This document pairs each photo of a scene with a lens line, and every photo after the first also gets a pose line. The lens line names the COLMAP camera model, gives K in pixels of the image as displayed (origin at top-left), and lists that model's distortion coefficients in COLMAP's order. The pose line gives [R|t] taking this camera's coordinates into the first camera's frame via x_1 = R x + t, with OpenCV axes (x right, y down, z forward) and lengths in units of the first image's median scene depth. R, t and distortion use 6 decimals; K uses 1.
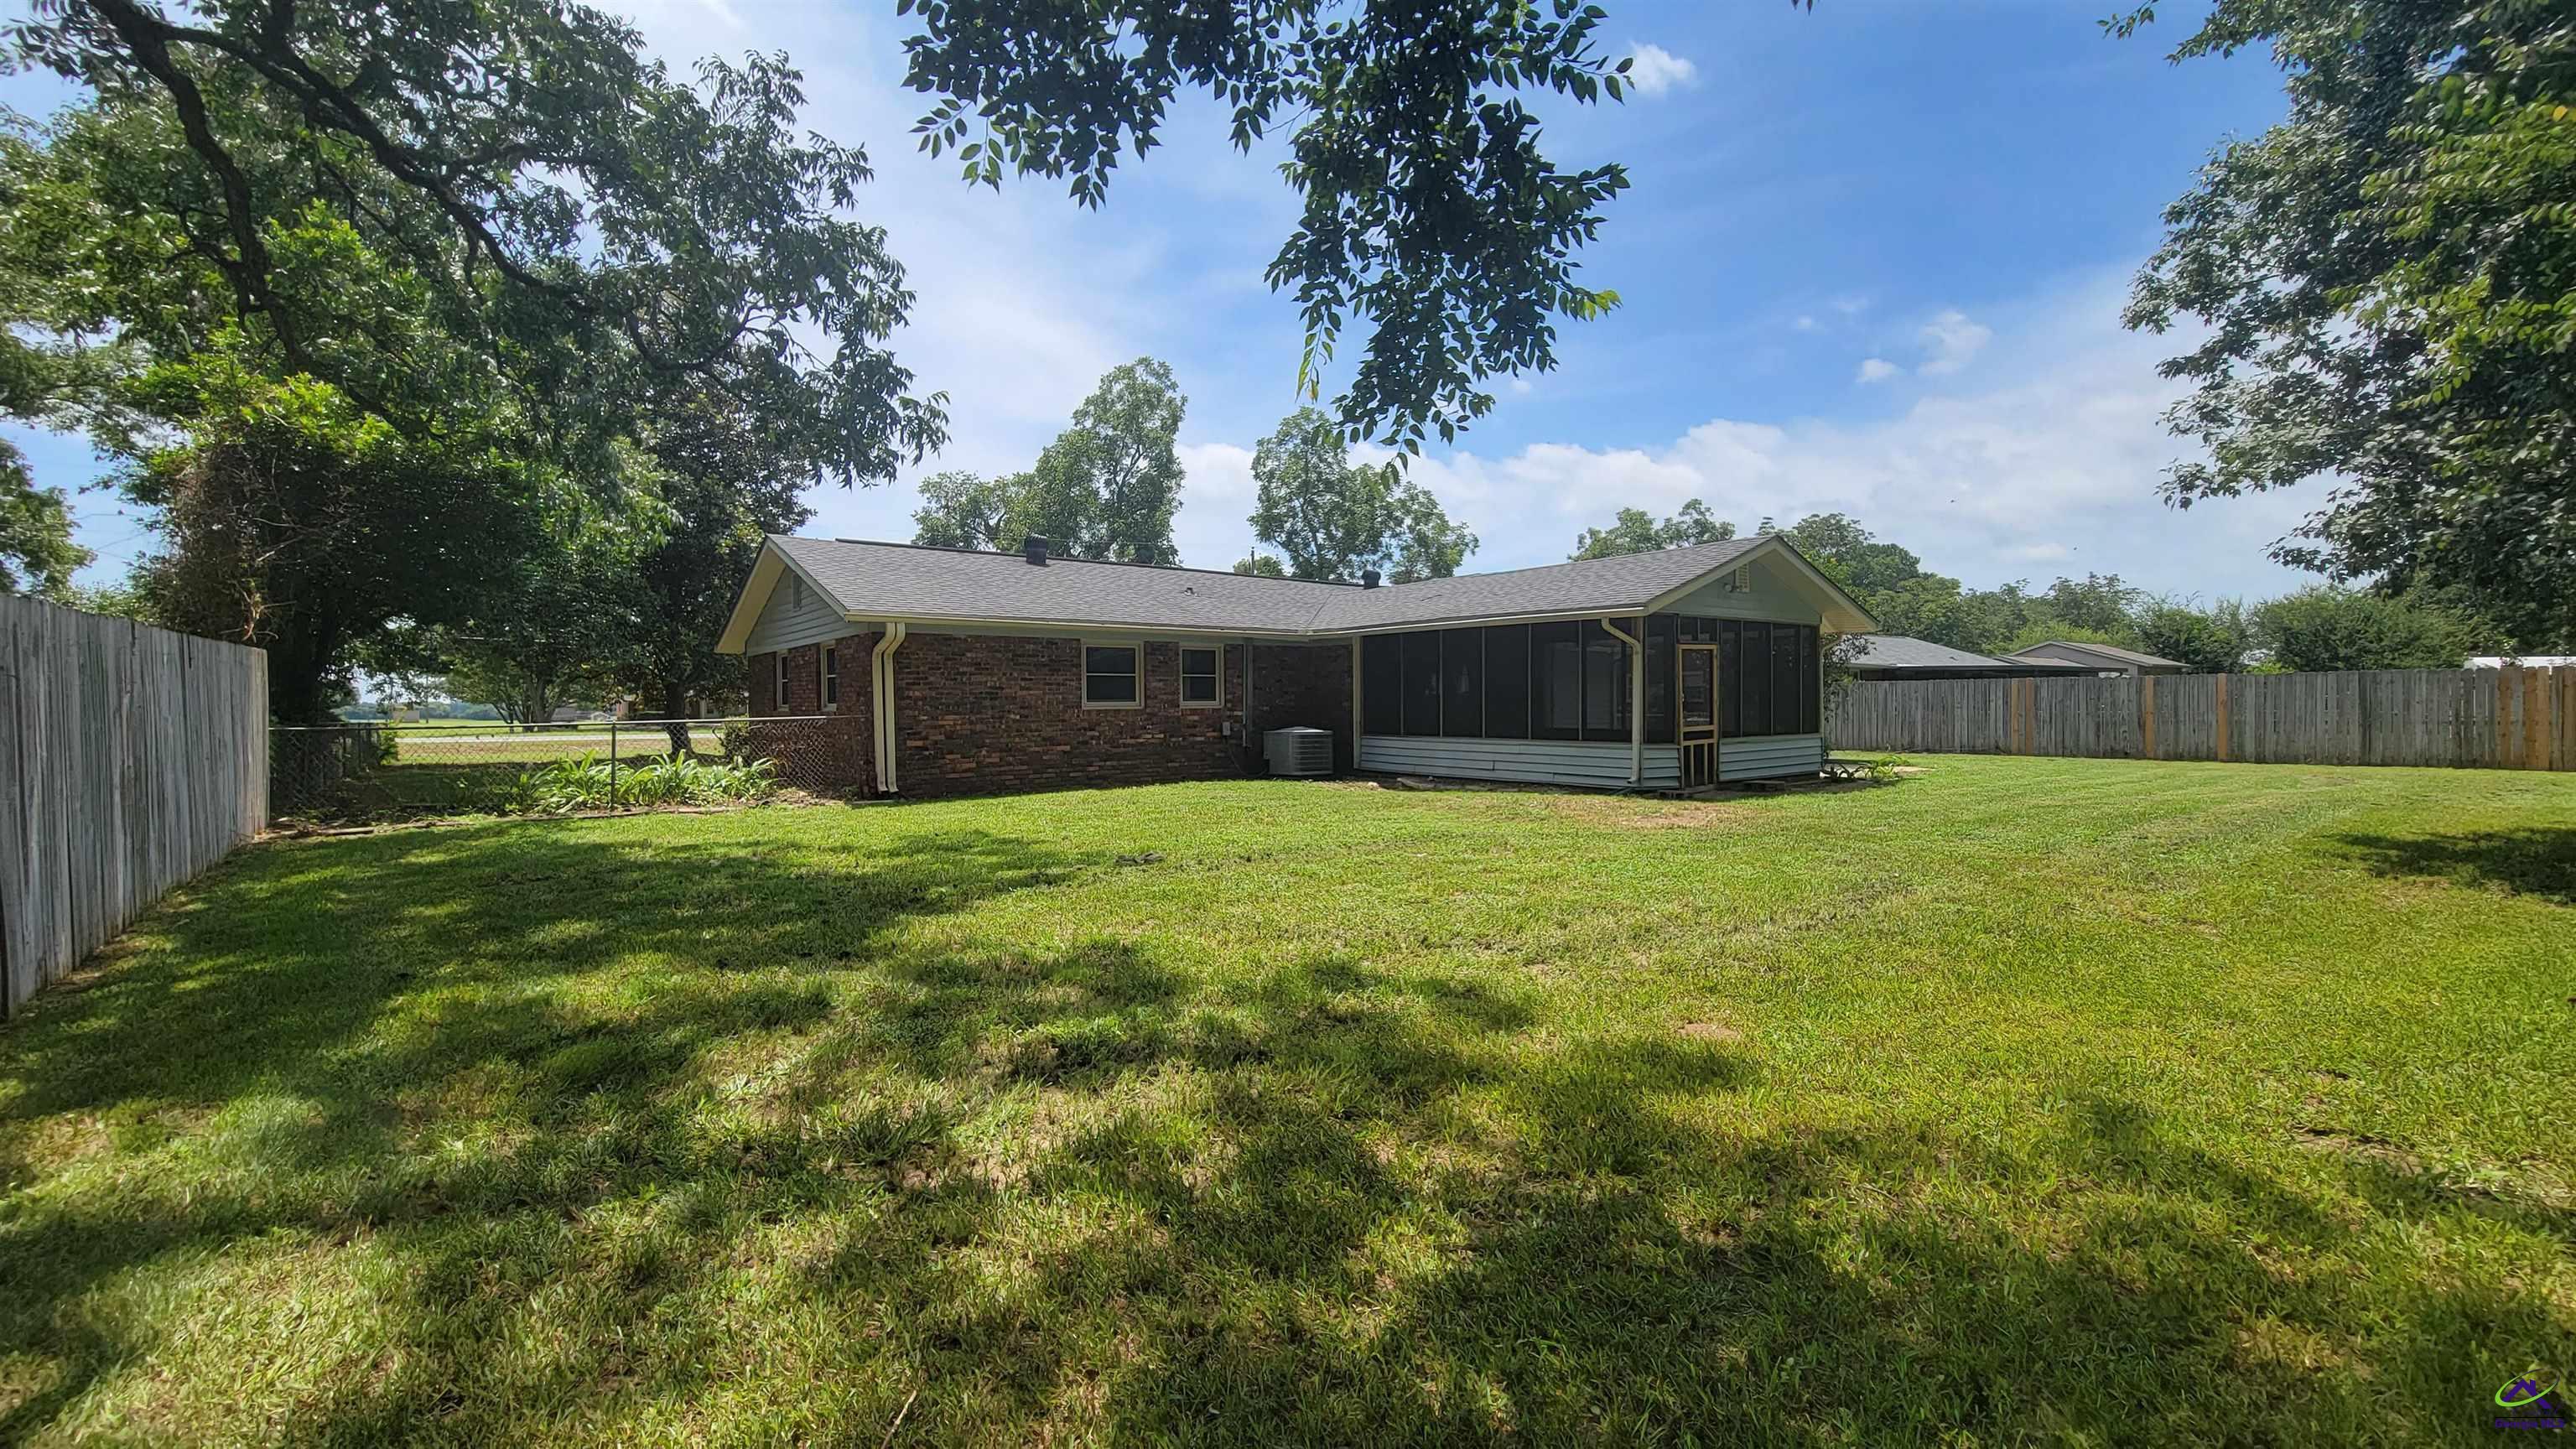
lens RADIAL K [[1050.4, 0, 1288.0], [0, 1050.4, 724.5], [0, 0, 1]] dist [0.000475, 0.000035]
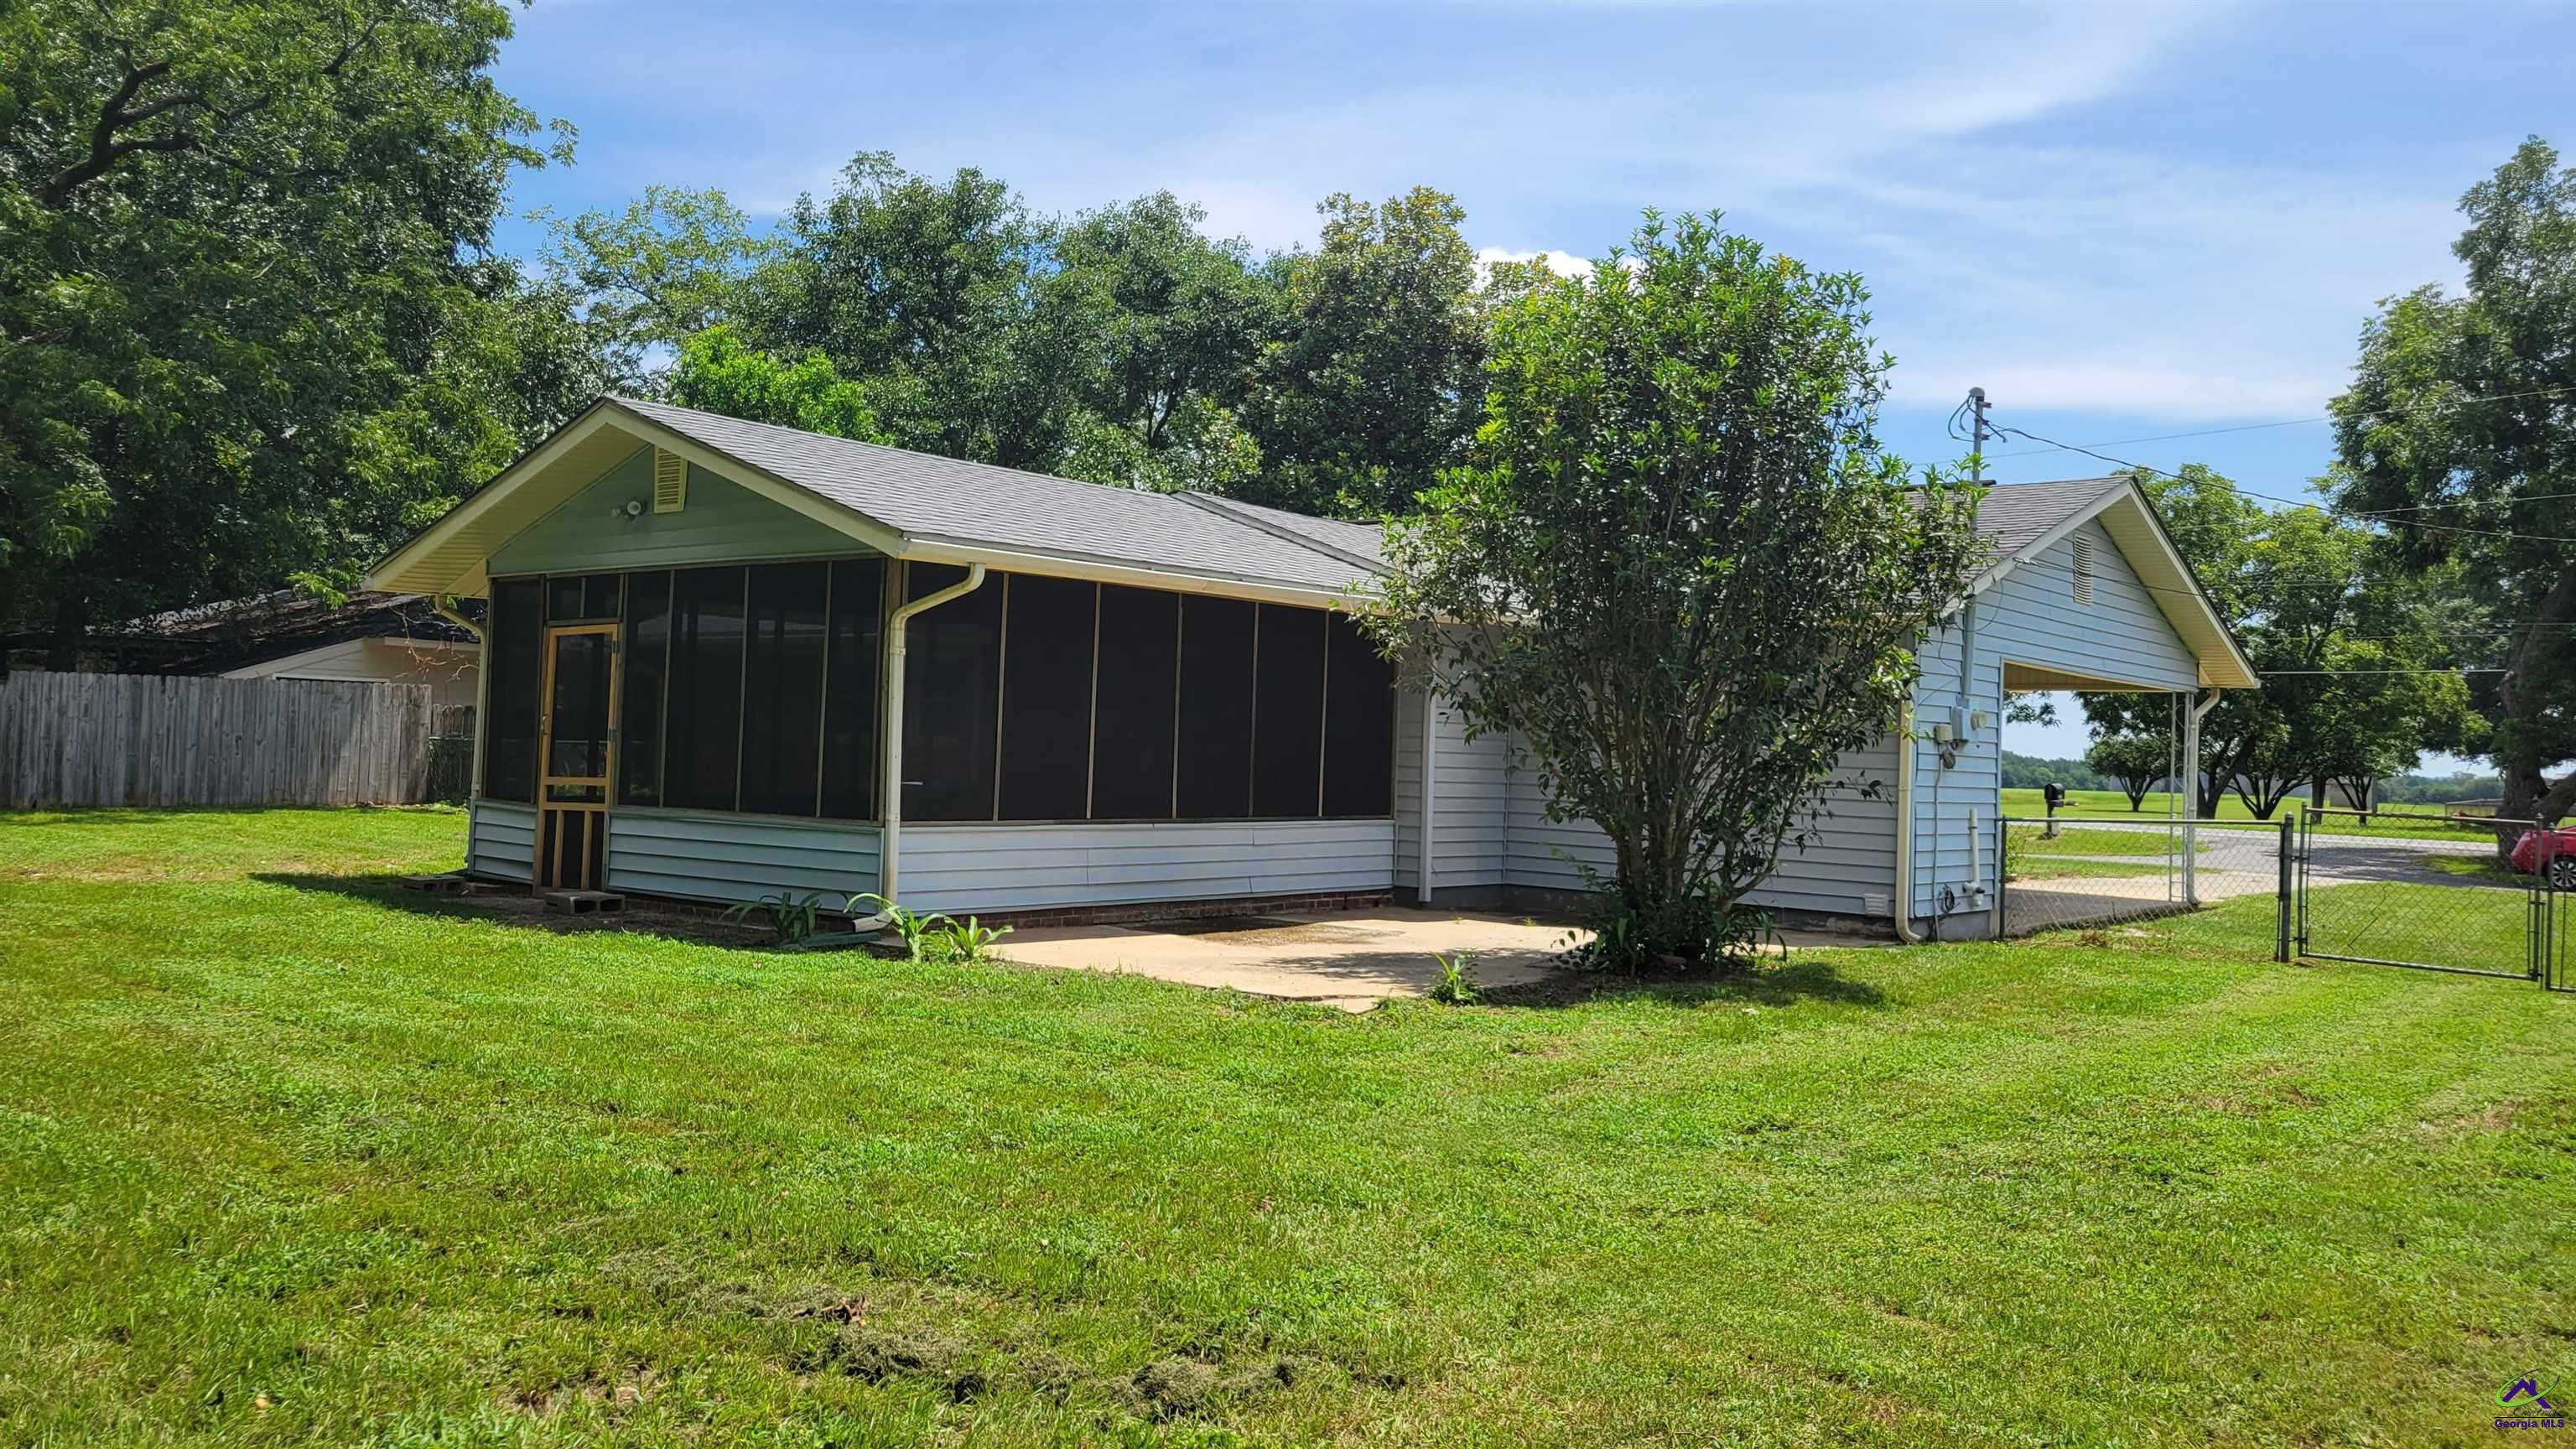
lens RADIAL K [[1994.1, 0, 1288.0], [0, 1994.1, 724.5], [0, 0, 1]] dist [-0.000777, -0.012763]
pose [[0.234147, 0.000263, -0.972201, 1.420552], [-0.045662, 0.998899, -0.010727, -0.030200], [0.971128, 0.046904, 0.233901, 1.079658]]
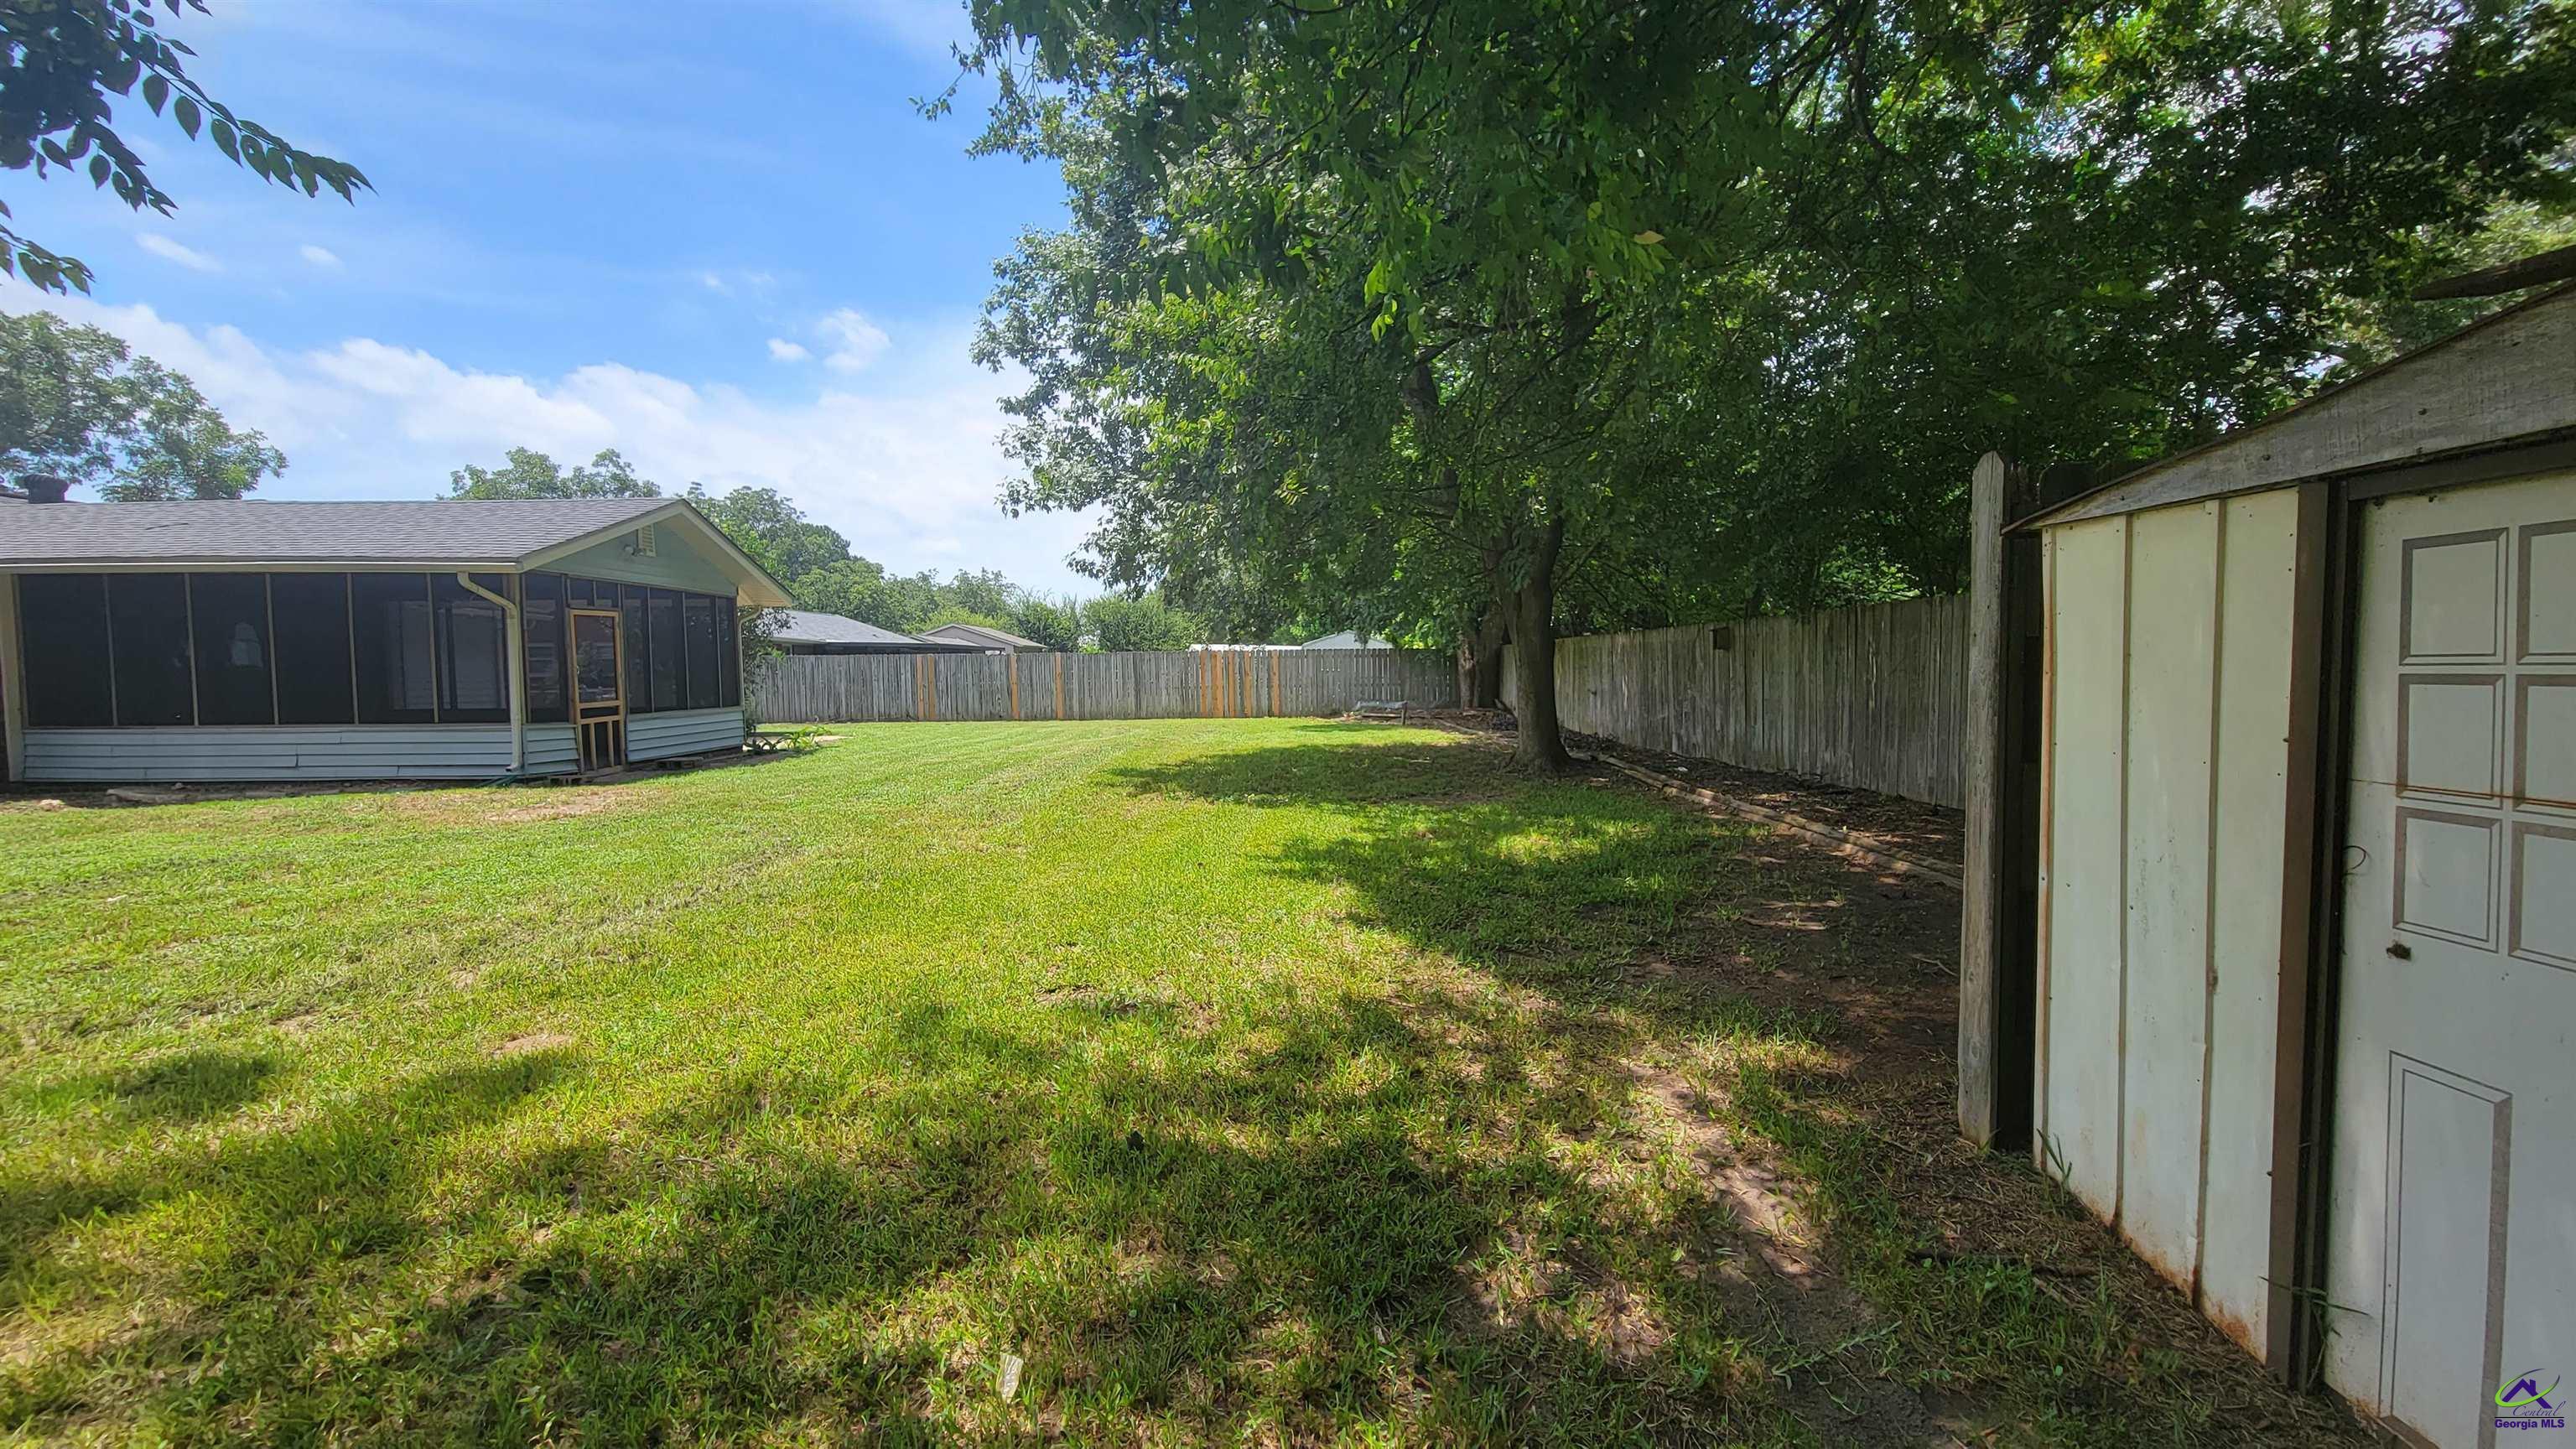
lens RADIAL K [[1053.2, 0, 1288.0], [0, 1053.2, 724.5], [0, 0, 1]] dist [0.002053, -0.007129]
pose [[0.597249, -0.041007, 0.801007, 0.020919], [0.021972, 0.999154, 0.034768, 0.002372], [-0.801755, -0.003165, 0.597645, -0.006637]]
